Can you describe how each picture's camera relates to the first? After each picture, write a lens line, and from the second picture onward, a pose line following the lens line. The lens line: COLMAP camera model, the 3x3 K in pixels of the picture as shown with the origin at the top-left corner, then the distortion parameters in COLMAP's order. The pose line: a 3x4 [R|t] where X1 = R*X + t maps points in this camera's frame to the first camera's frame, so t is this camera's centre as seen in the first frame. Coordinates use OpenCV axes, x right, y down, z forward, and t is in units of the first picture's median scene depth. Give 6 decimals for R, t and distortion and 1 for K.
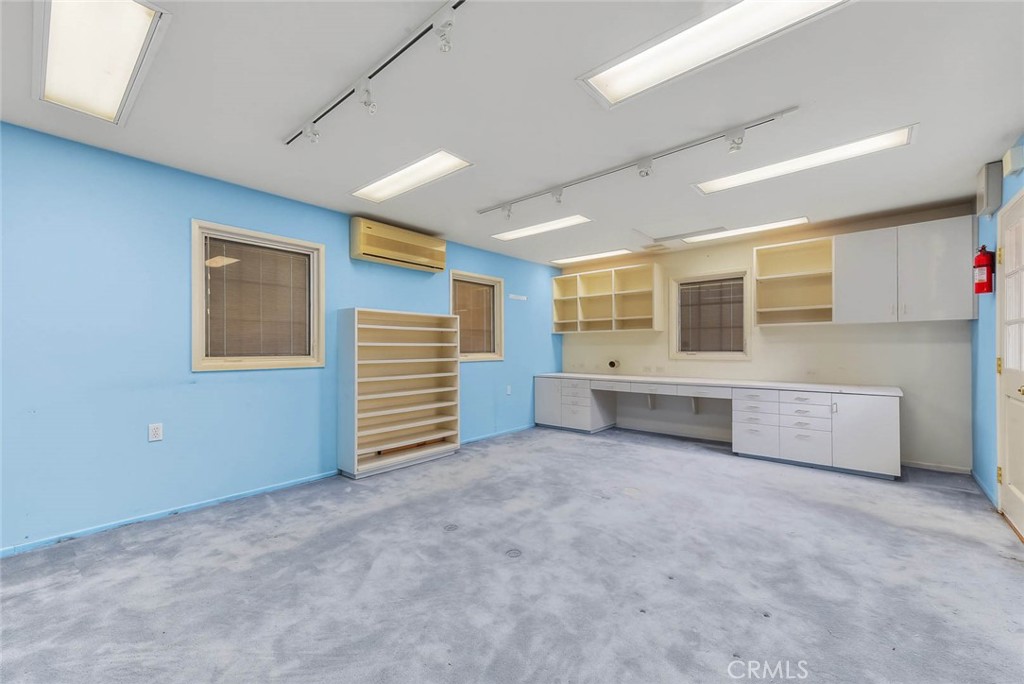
lens RADIAL K [[414.6, 0, 512.0], [0, 414.6, 342.0], [0, 0, 1]] dist [0.056155, -0.000013]
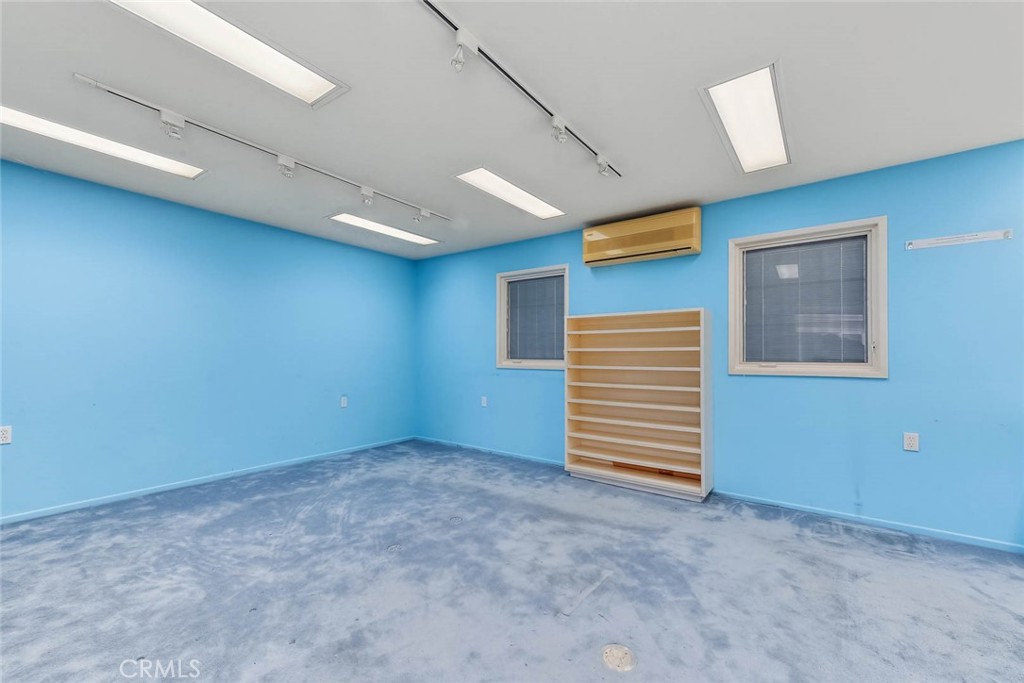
lens RADIAL K [[407.3, 0, 512.6], [0, 407.3, 348.7], [0, 0, 1]] dist [0.024310, -0.000080]
pose [[0.096322, -0.011326, -0.995286, 0.525713], [0.013497, 0.999858, -0.010072, 0.008996], [0.995259, -0.012464, 0.096461, 0.607374]]
